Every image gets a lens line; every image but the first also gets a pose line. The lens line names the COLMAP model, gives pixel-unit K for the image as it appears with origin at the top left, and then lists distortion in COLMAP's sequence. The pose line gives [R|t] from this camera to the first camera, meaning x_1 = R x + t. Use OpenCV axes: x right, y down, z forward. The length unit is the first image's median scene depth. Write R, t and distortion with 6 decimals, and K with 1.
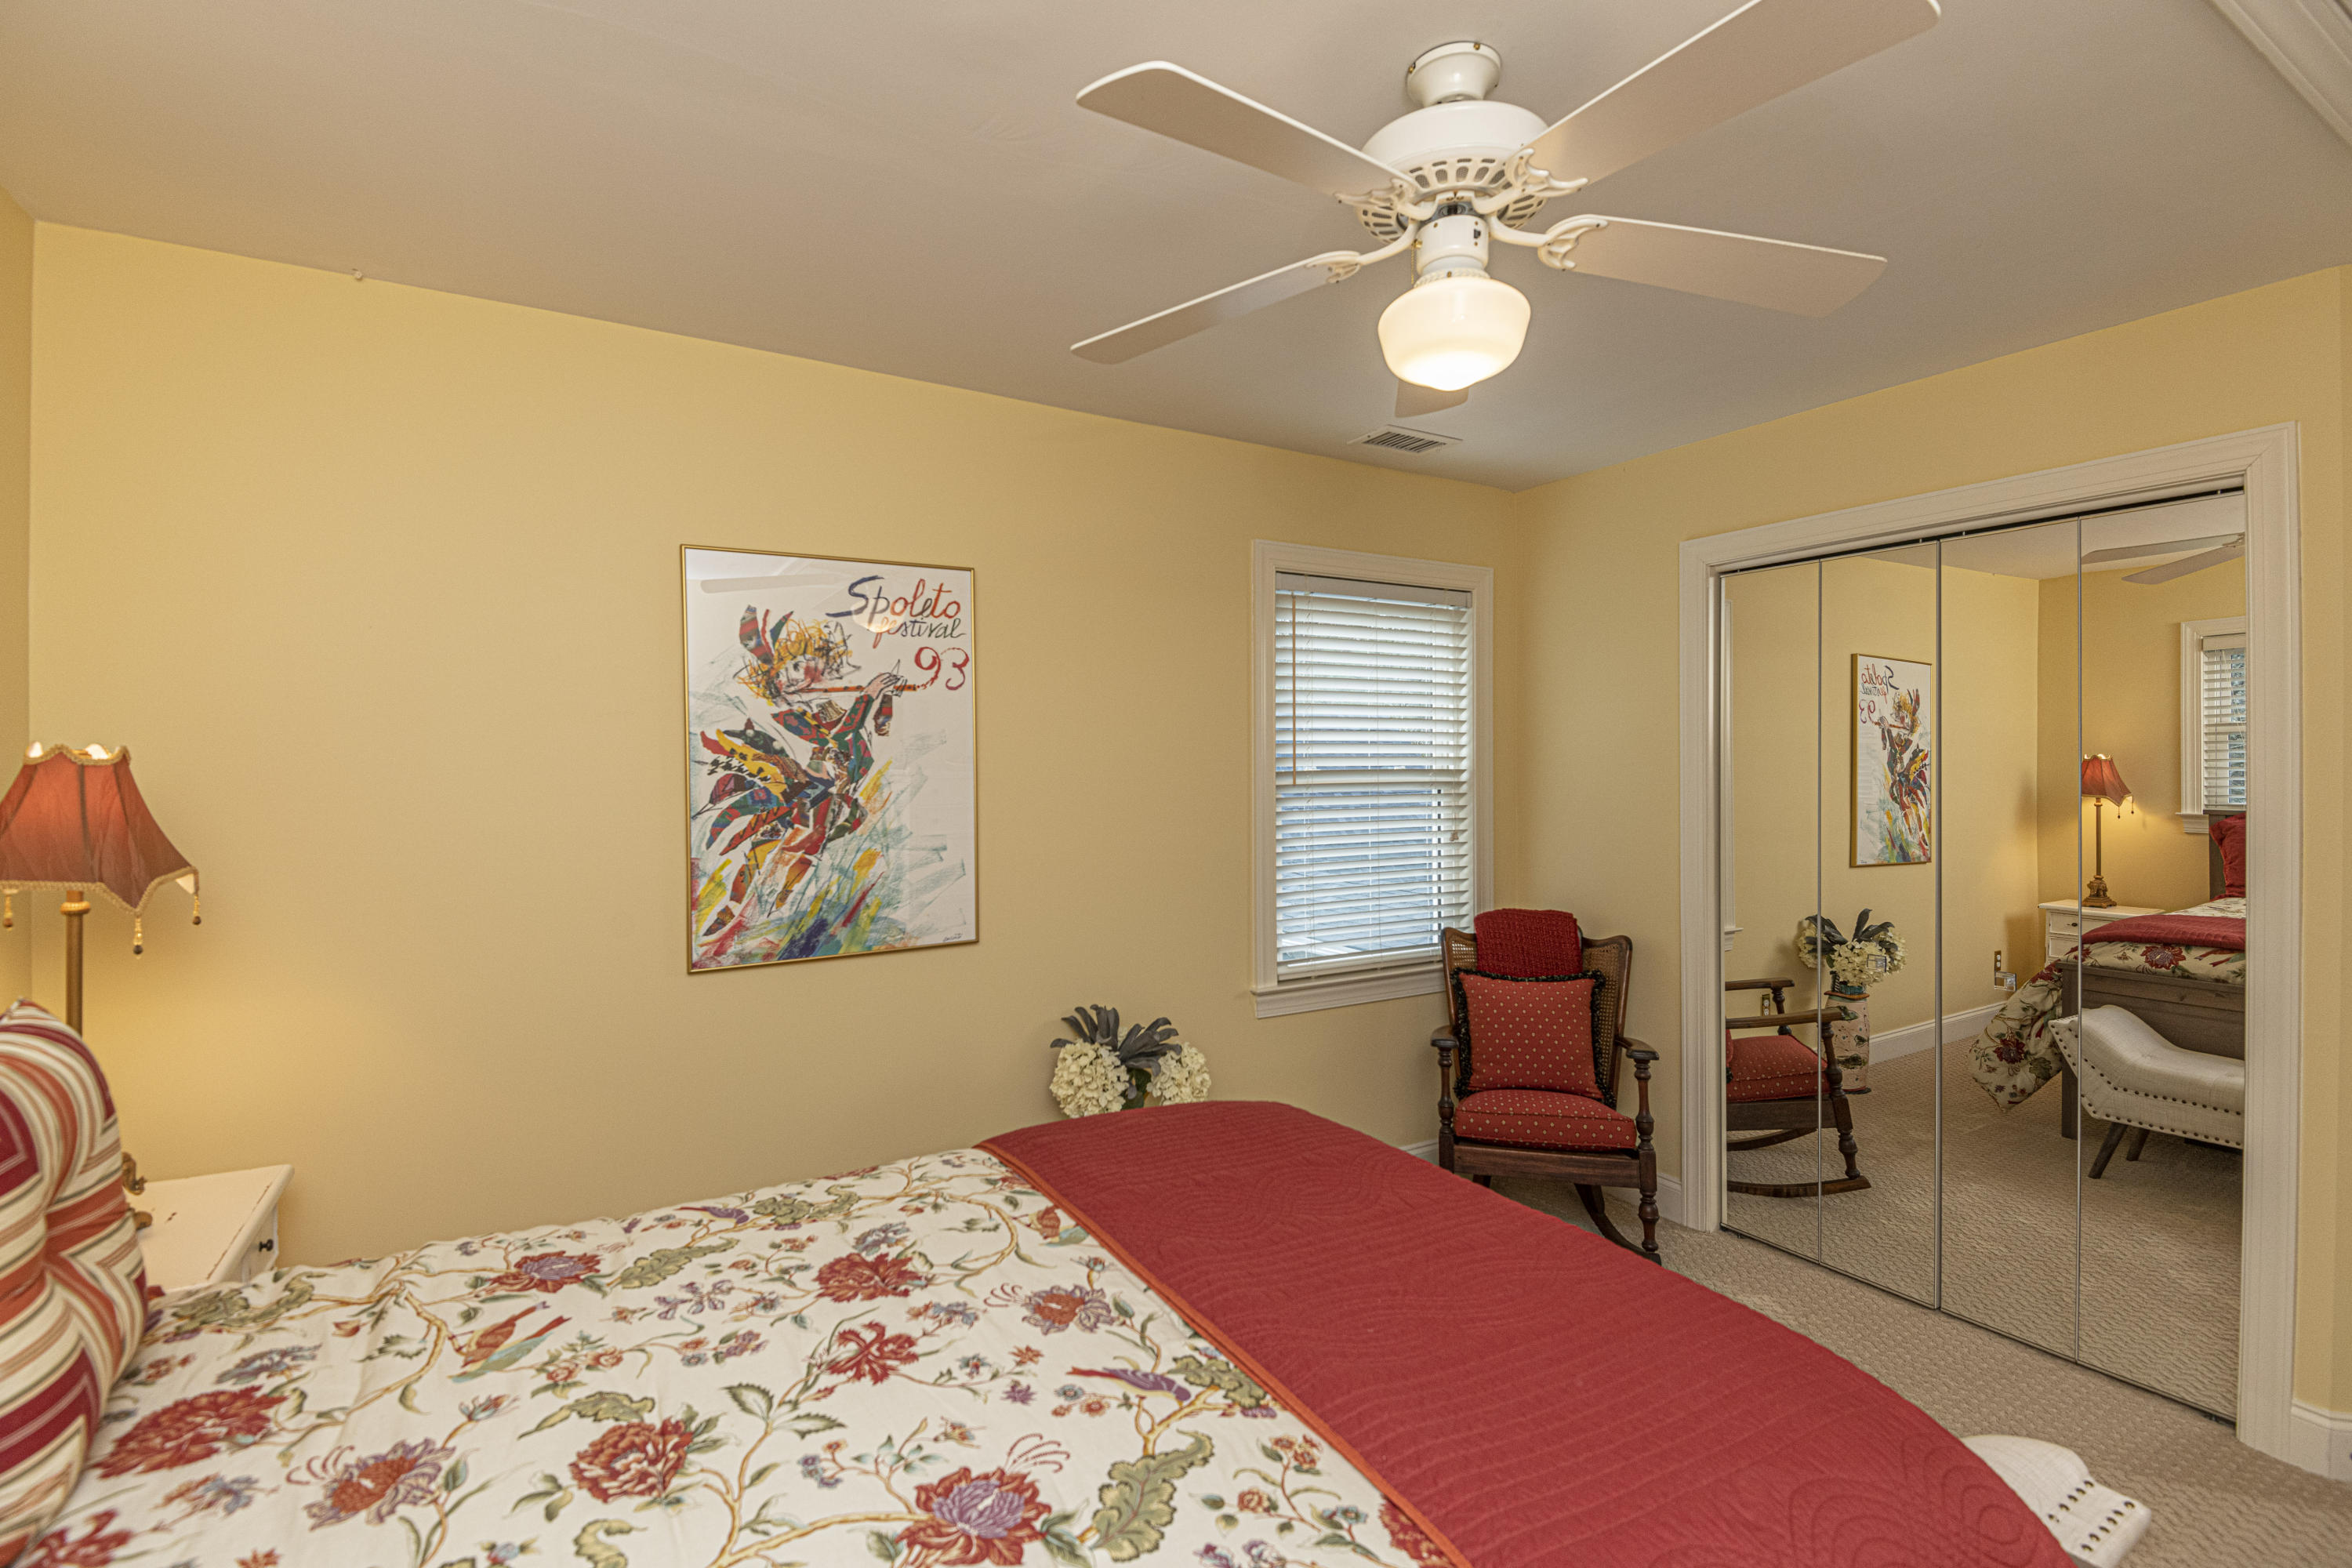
lens RADIAL K [[1065.7, 0, 1175.6], [0, 1065.7, 770.2], [0, 0, 1]] dist [0.019926, -0.017766]
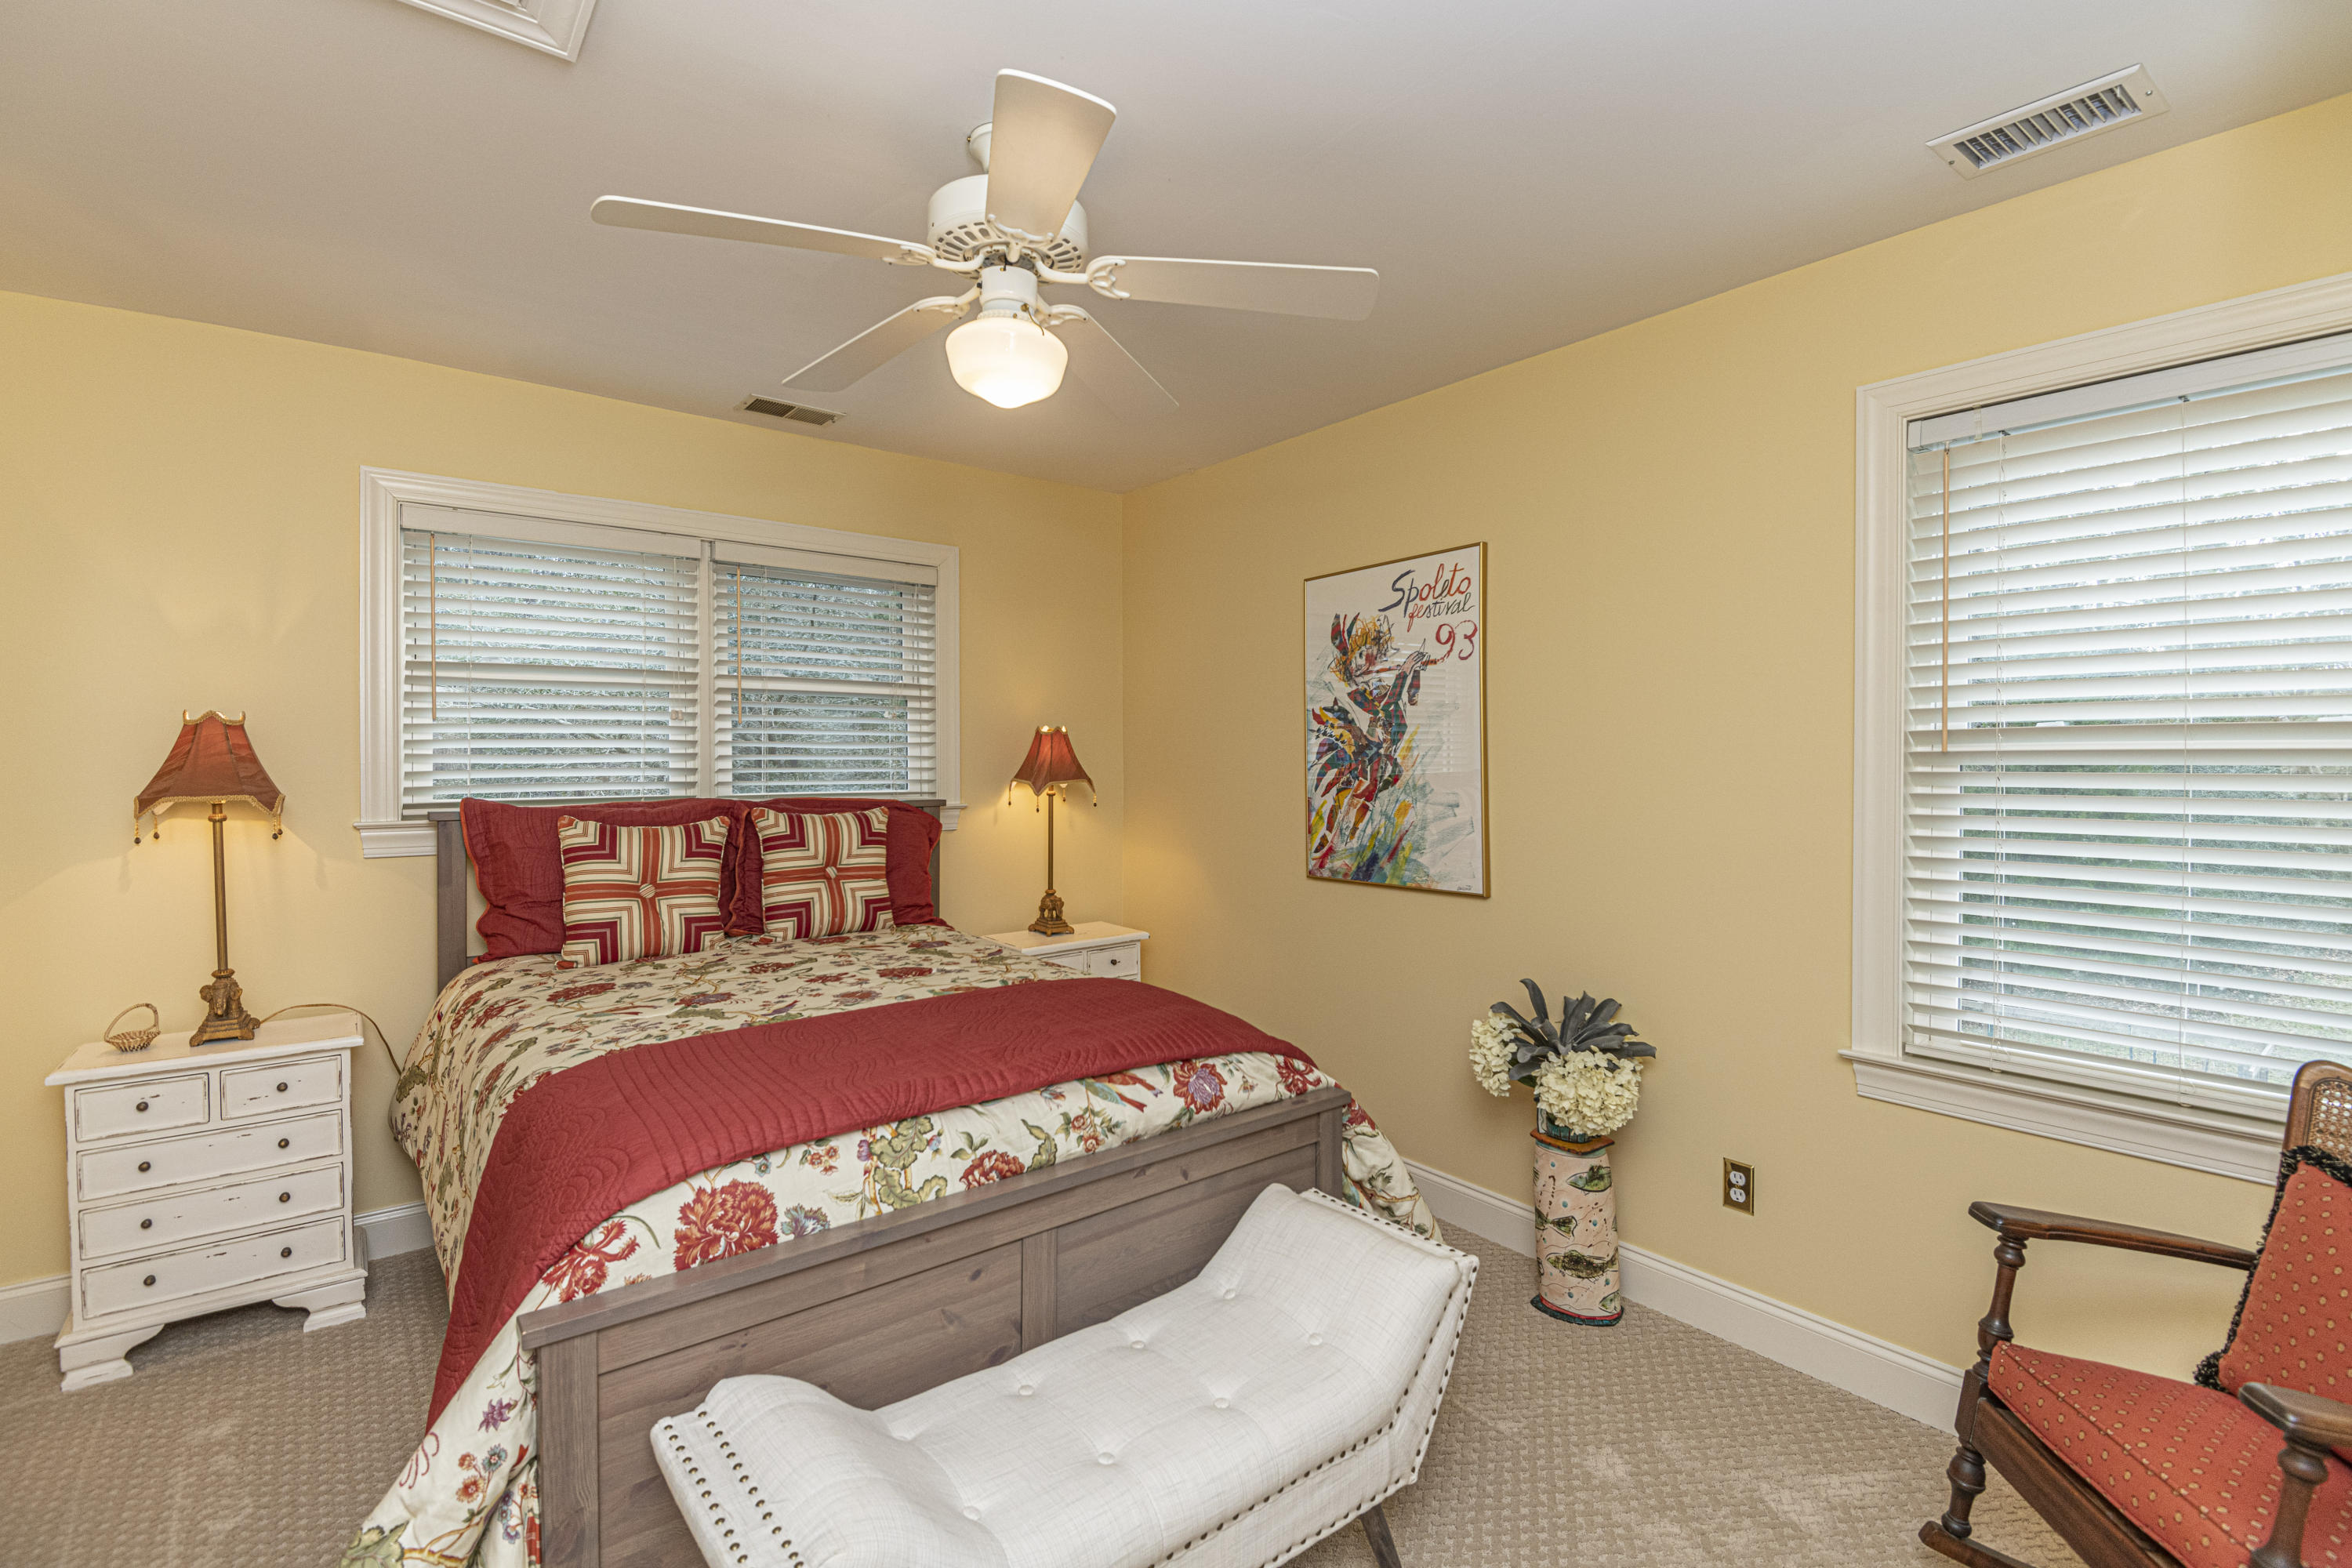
lens RADIAL K [[1065.7, 0, 1171.5], [0, 1065.7, 777.9], [0, 0, 1]] dist [0.019926, -0.017766]
pose [[0.112978, 0.027298, -0.993222, 0.888649], [-0.001930, 0.999627, 0.027255, 0.016482], [0.993596, -0.001162, 0.112989, 0.617349]]
